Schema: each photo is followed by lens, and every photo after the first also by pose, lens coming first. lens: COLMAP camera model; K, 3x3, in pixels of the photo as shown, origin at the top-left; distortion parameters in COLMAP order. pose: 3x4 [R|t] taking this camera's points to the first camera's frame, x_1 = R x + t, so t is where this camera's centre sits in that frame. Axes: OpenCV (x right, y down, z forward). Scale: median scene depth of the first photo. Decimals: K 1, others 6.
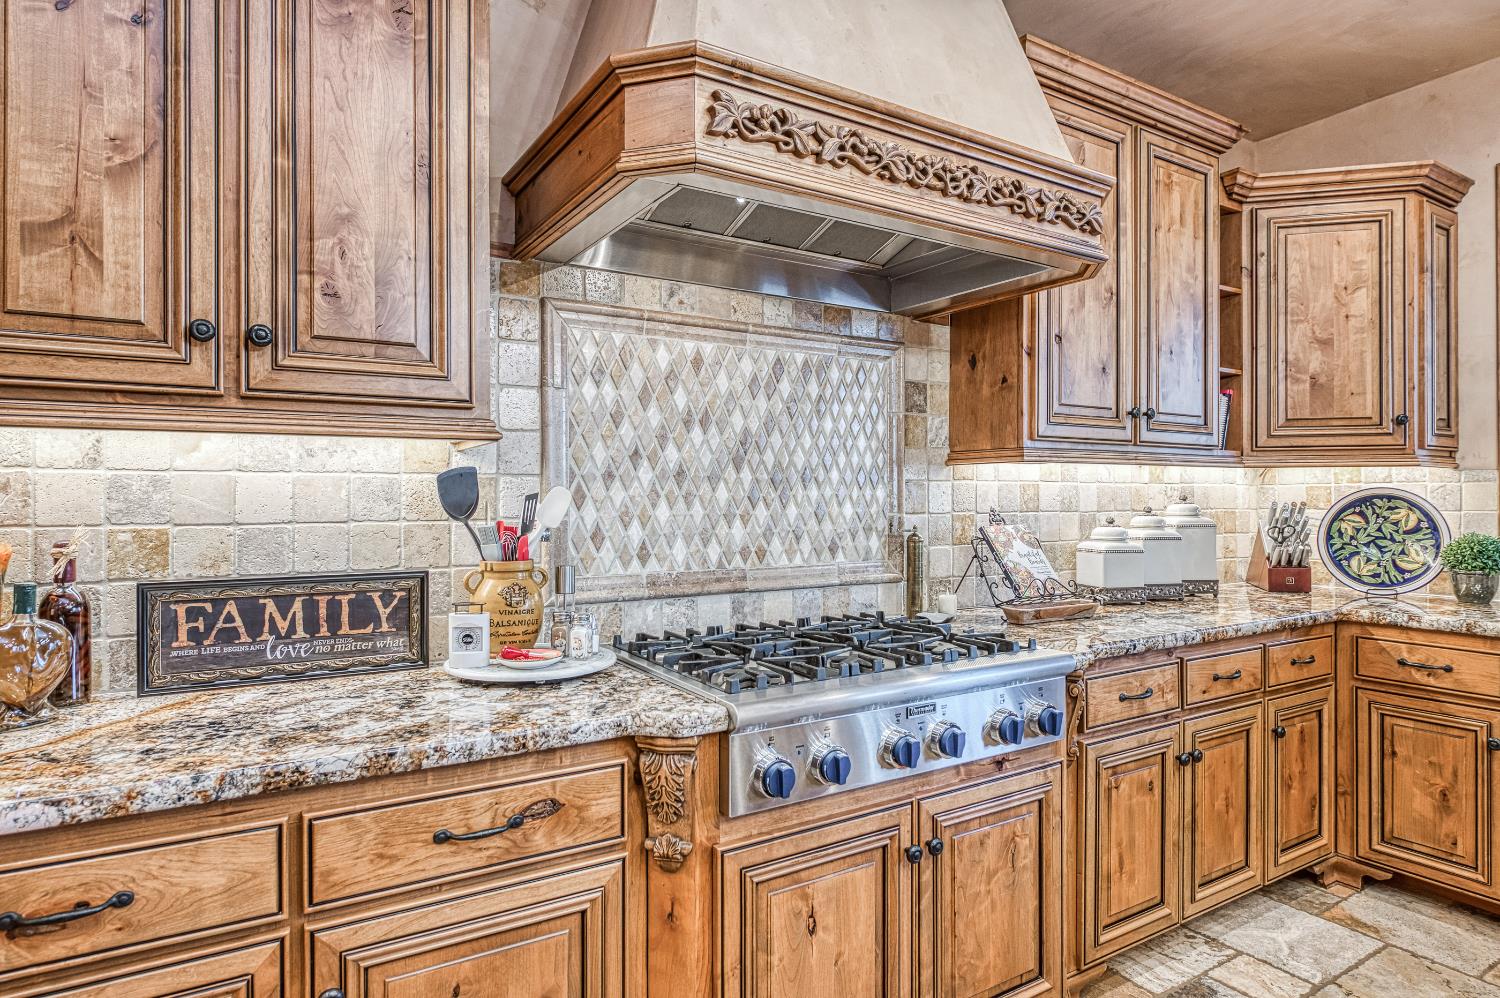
lens RADIAL K [[835.5, 0, 762.5], [0, 835.5, 495.2], [0, 0, 1]] dist [-0.007218, 0.005330]
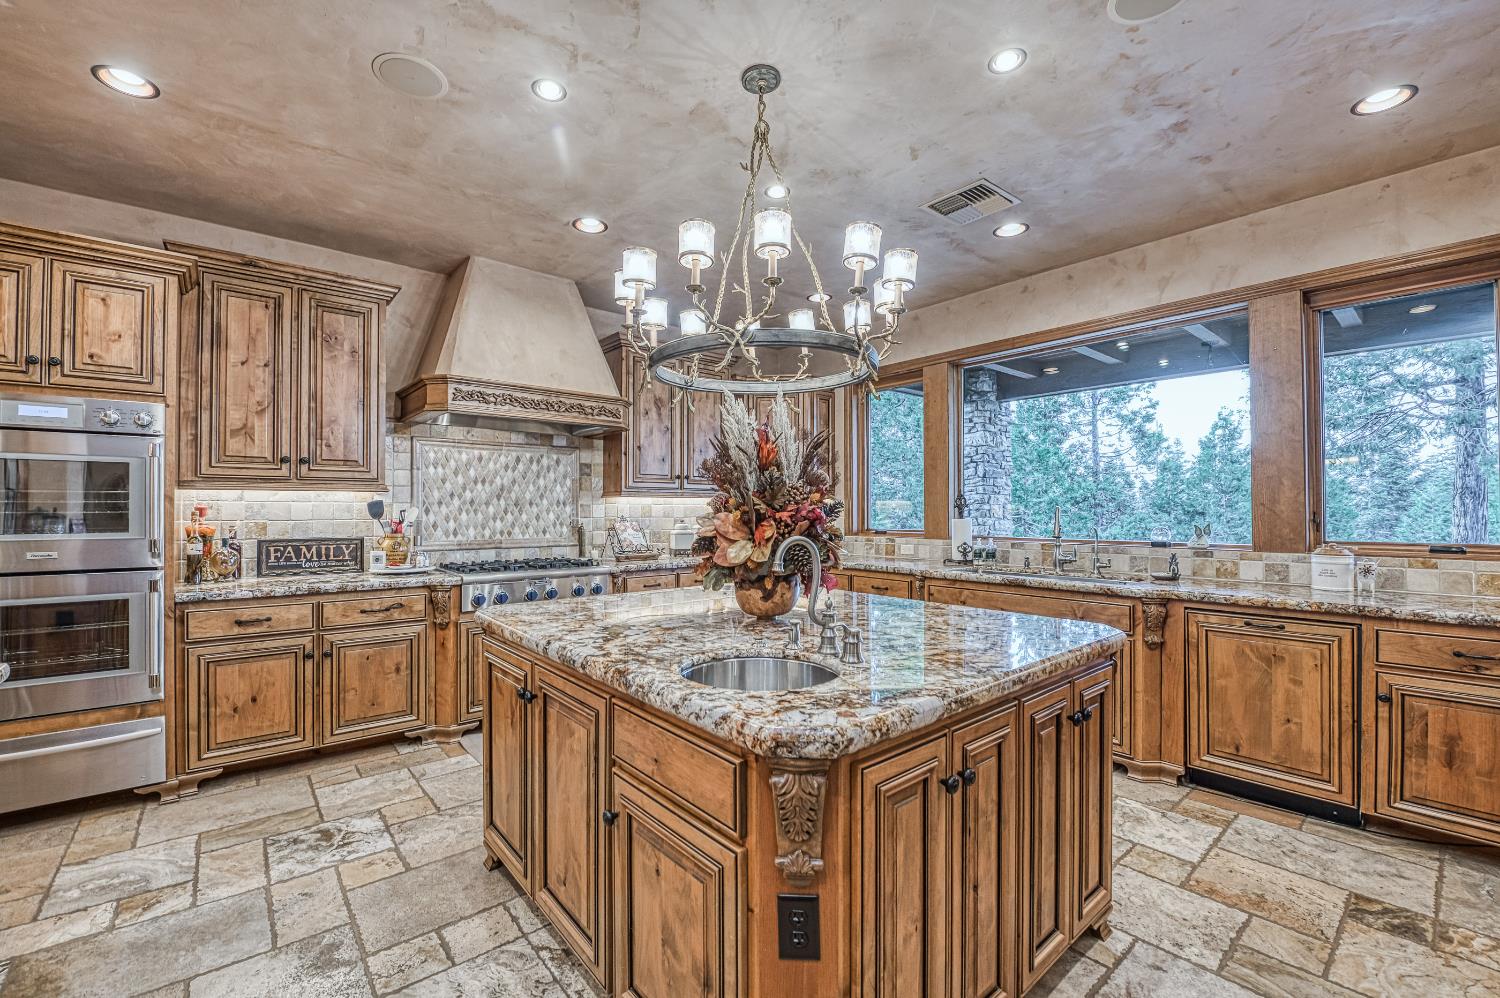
lens RADIAL K [[615.9, 0, 752.5], [0, 615.9, 503.3], [0, 0, 1]] dist [-0.008167, -0.003153]
pose [[0.989638, 0.002135, 0.143568, 0.486531], [-0.000881, 0.999961, -0.008801, -0.005216], [-0.143581, 0.008583, 0.989601, -1.004309]]
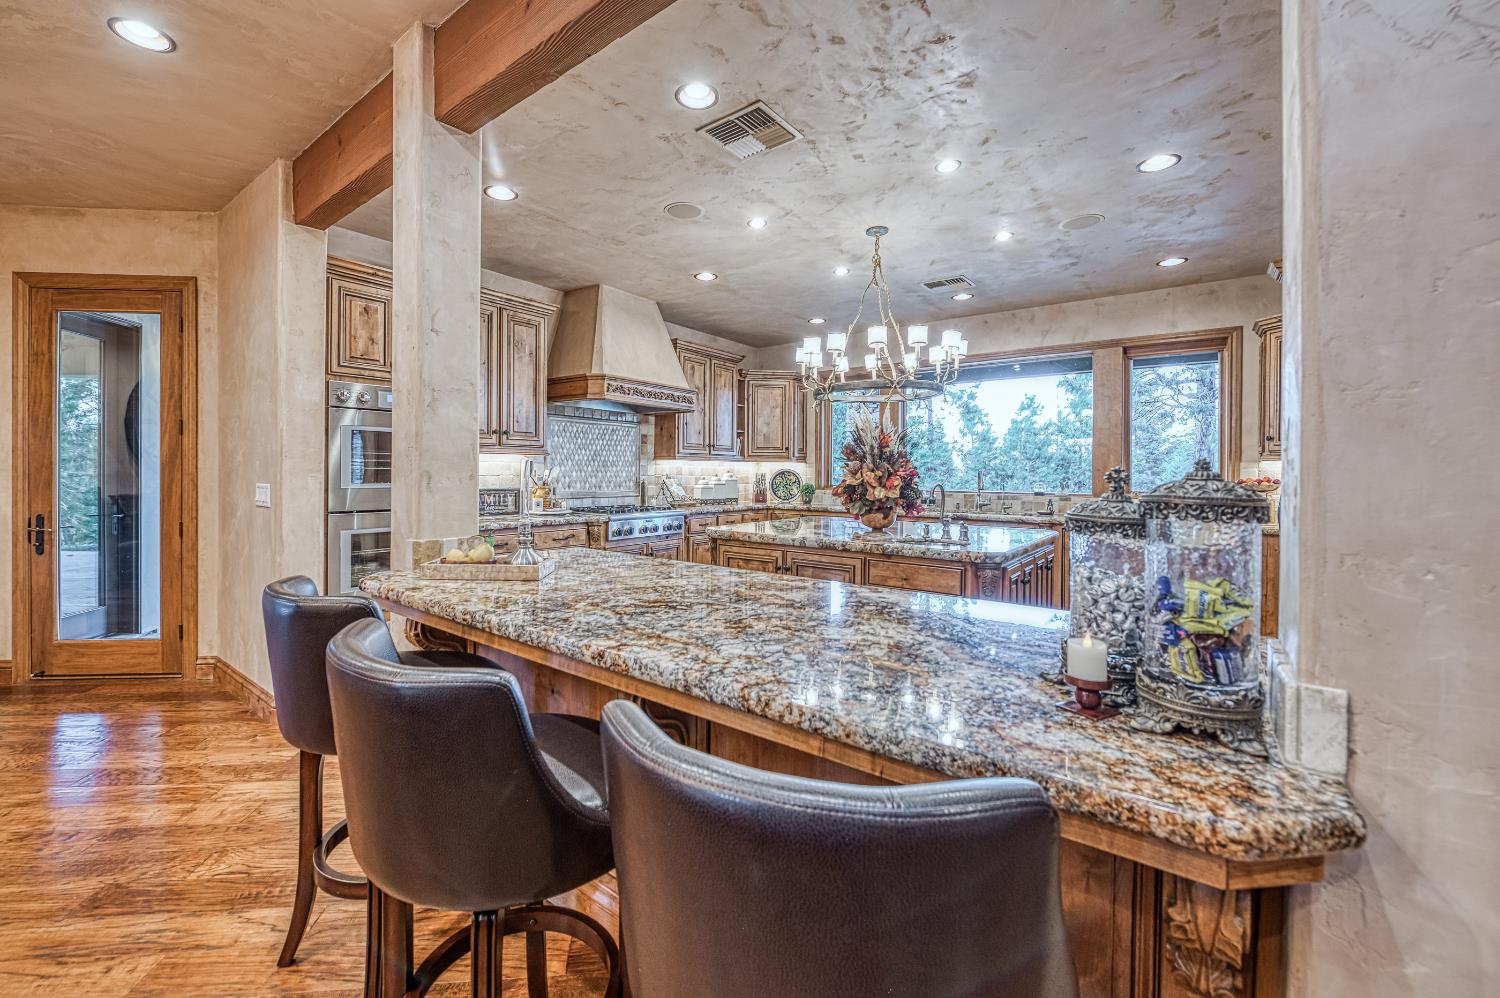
lens RADIAL K [[615.9, 0, 714.5], [0, 615.9, 471.4], [0, 0, 1]] dist [-0.008167, -0.003153]
pose [[0.943063, 0.009061, 0.332491, -0.412221], [-0.009745, 0.999952, 0.000389, 0.003169], [-0.332472, -0.003607, 0.943106, -1.572084]]
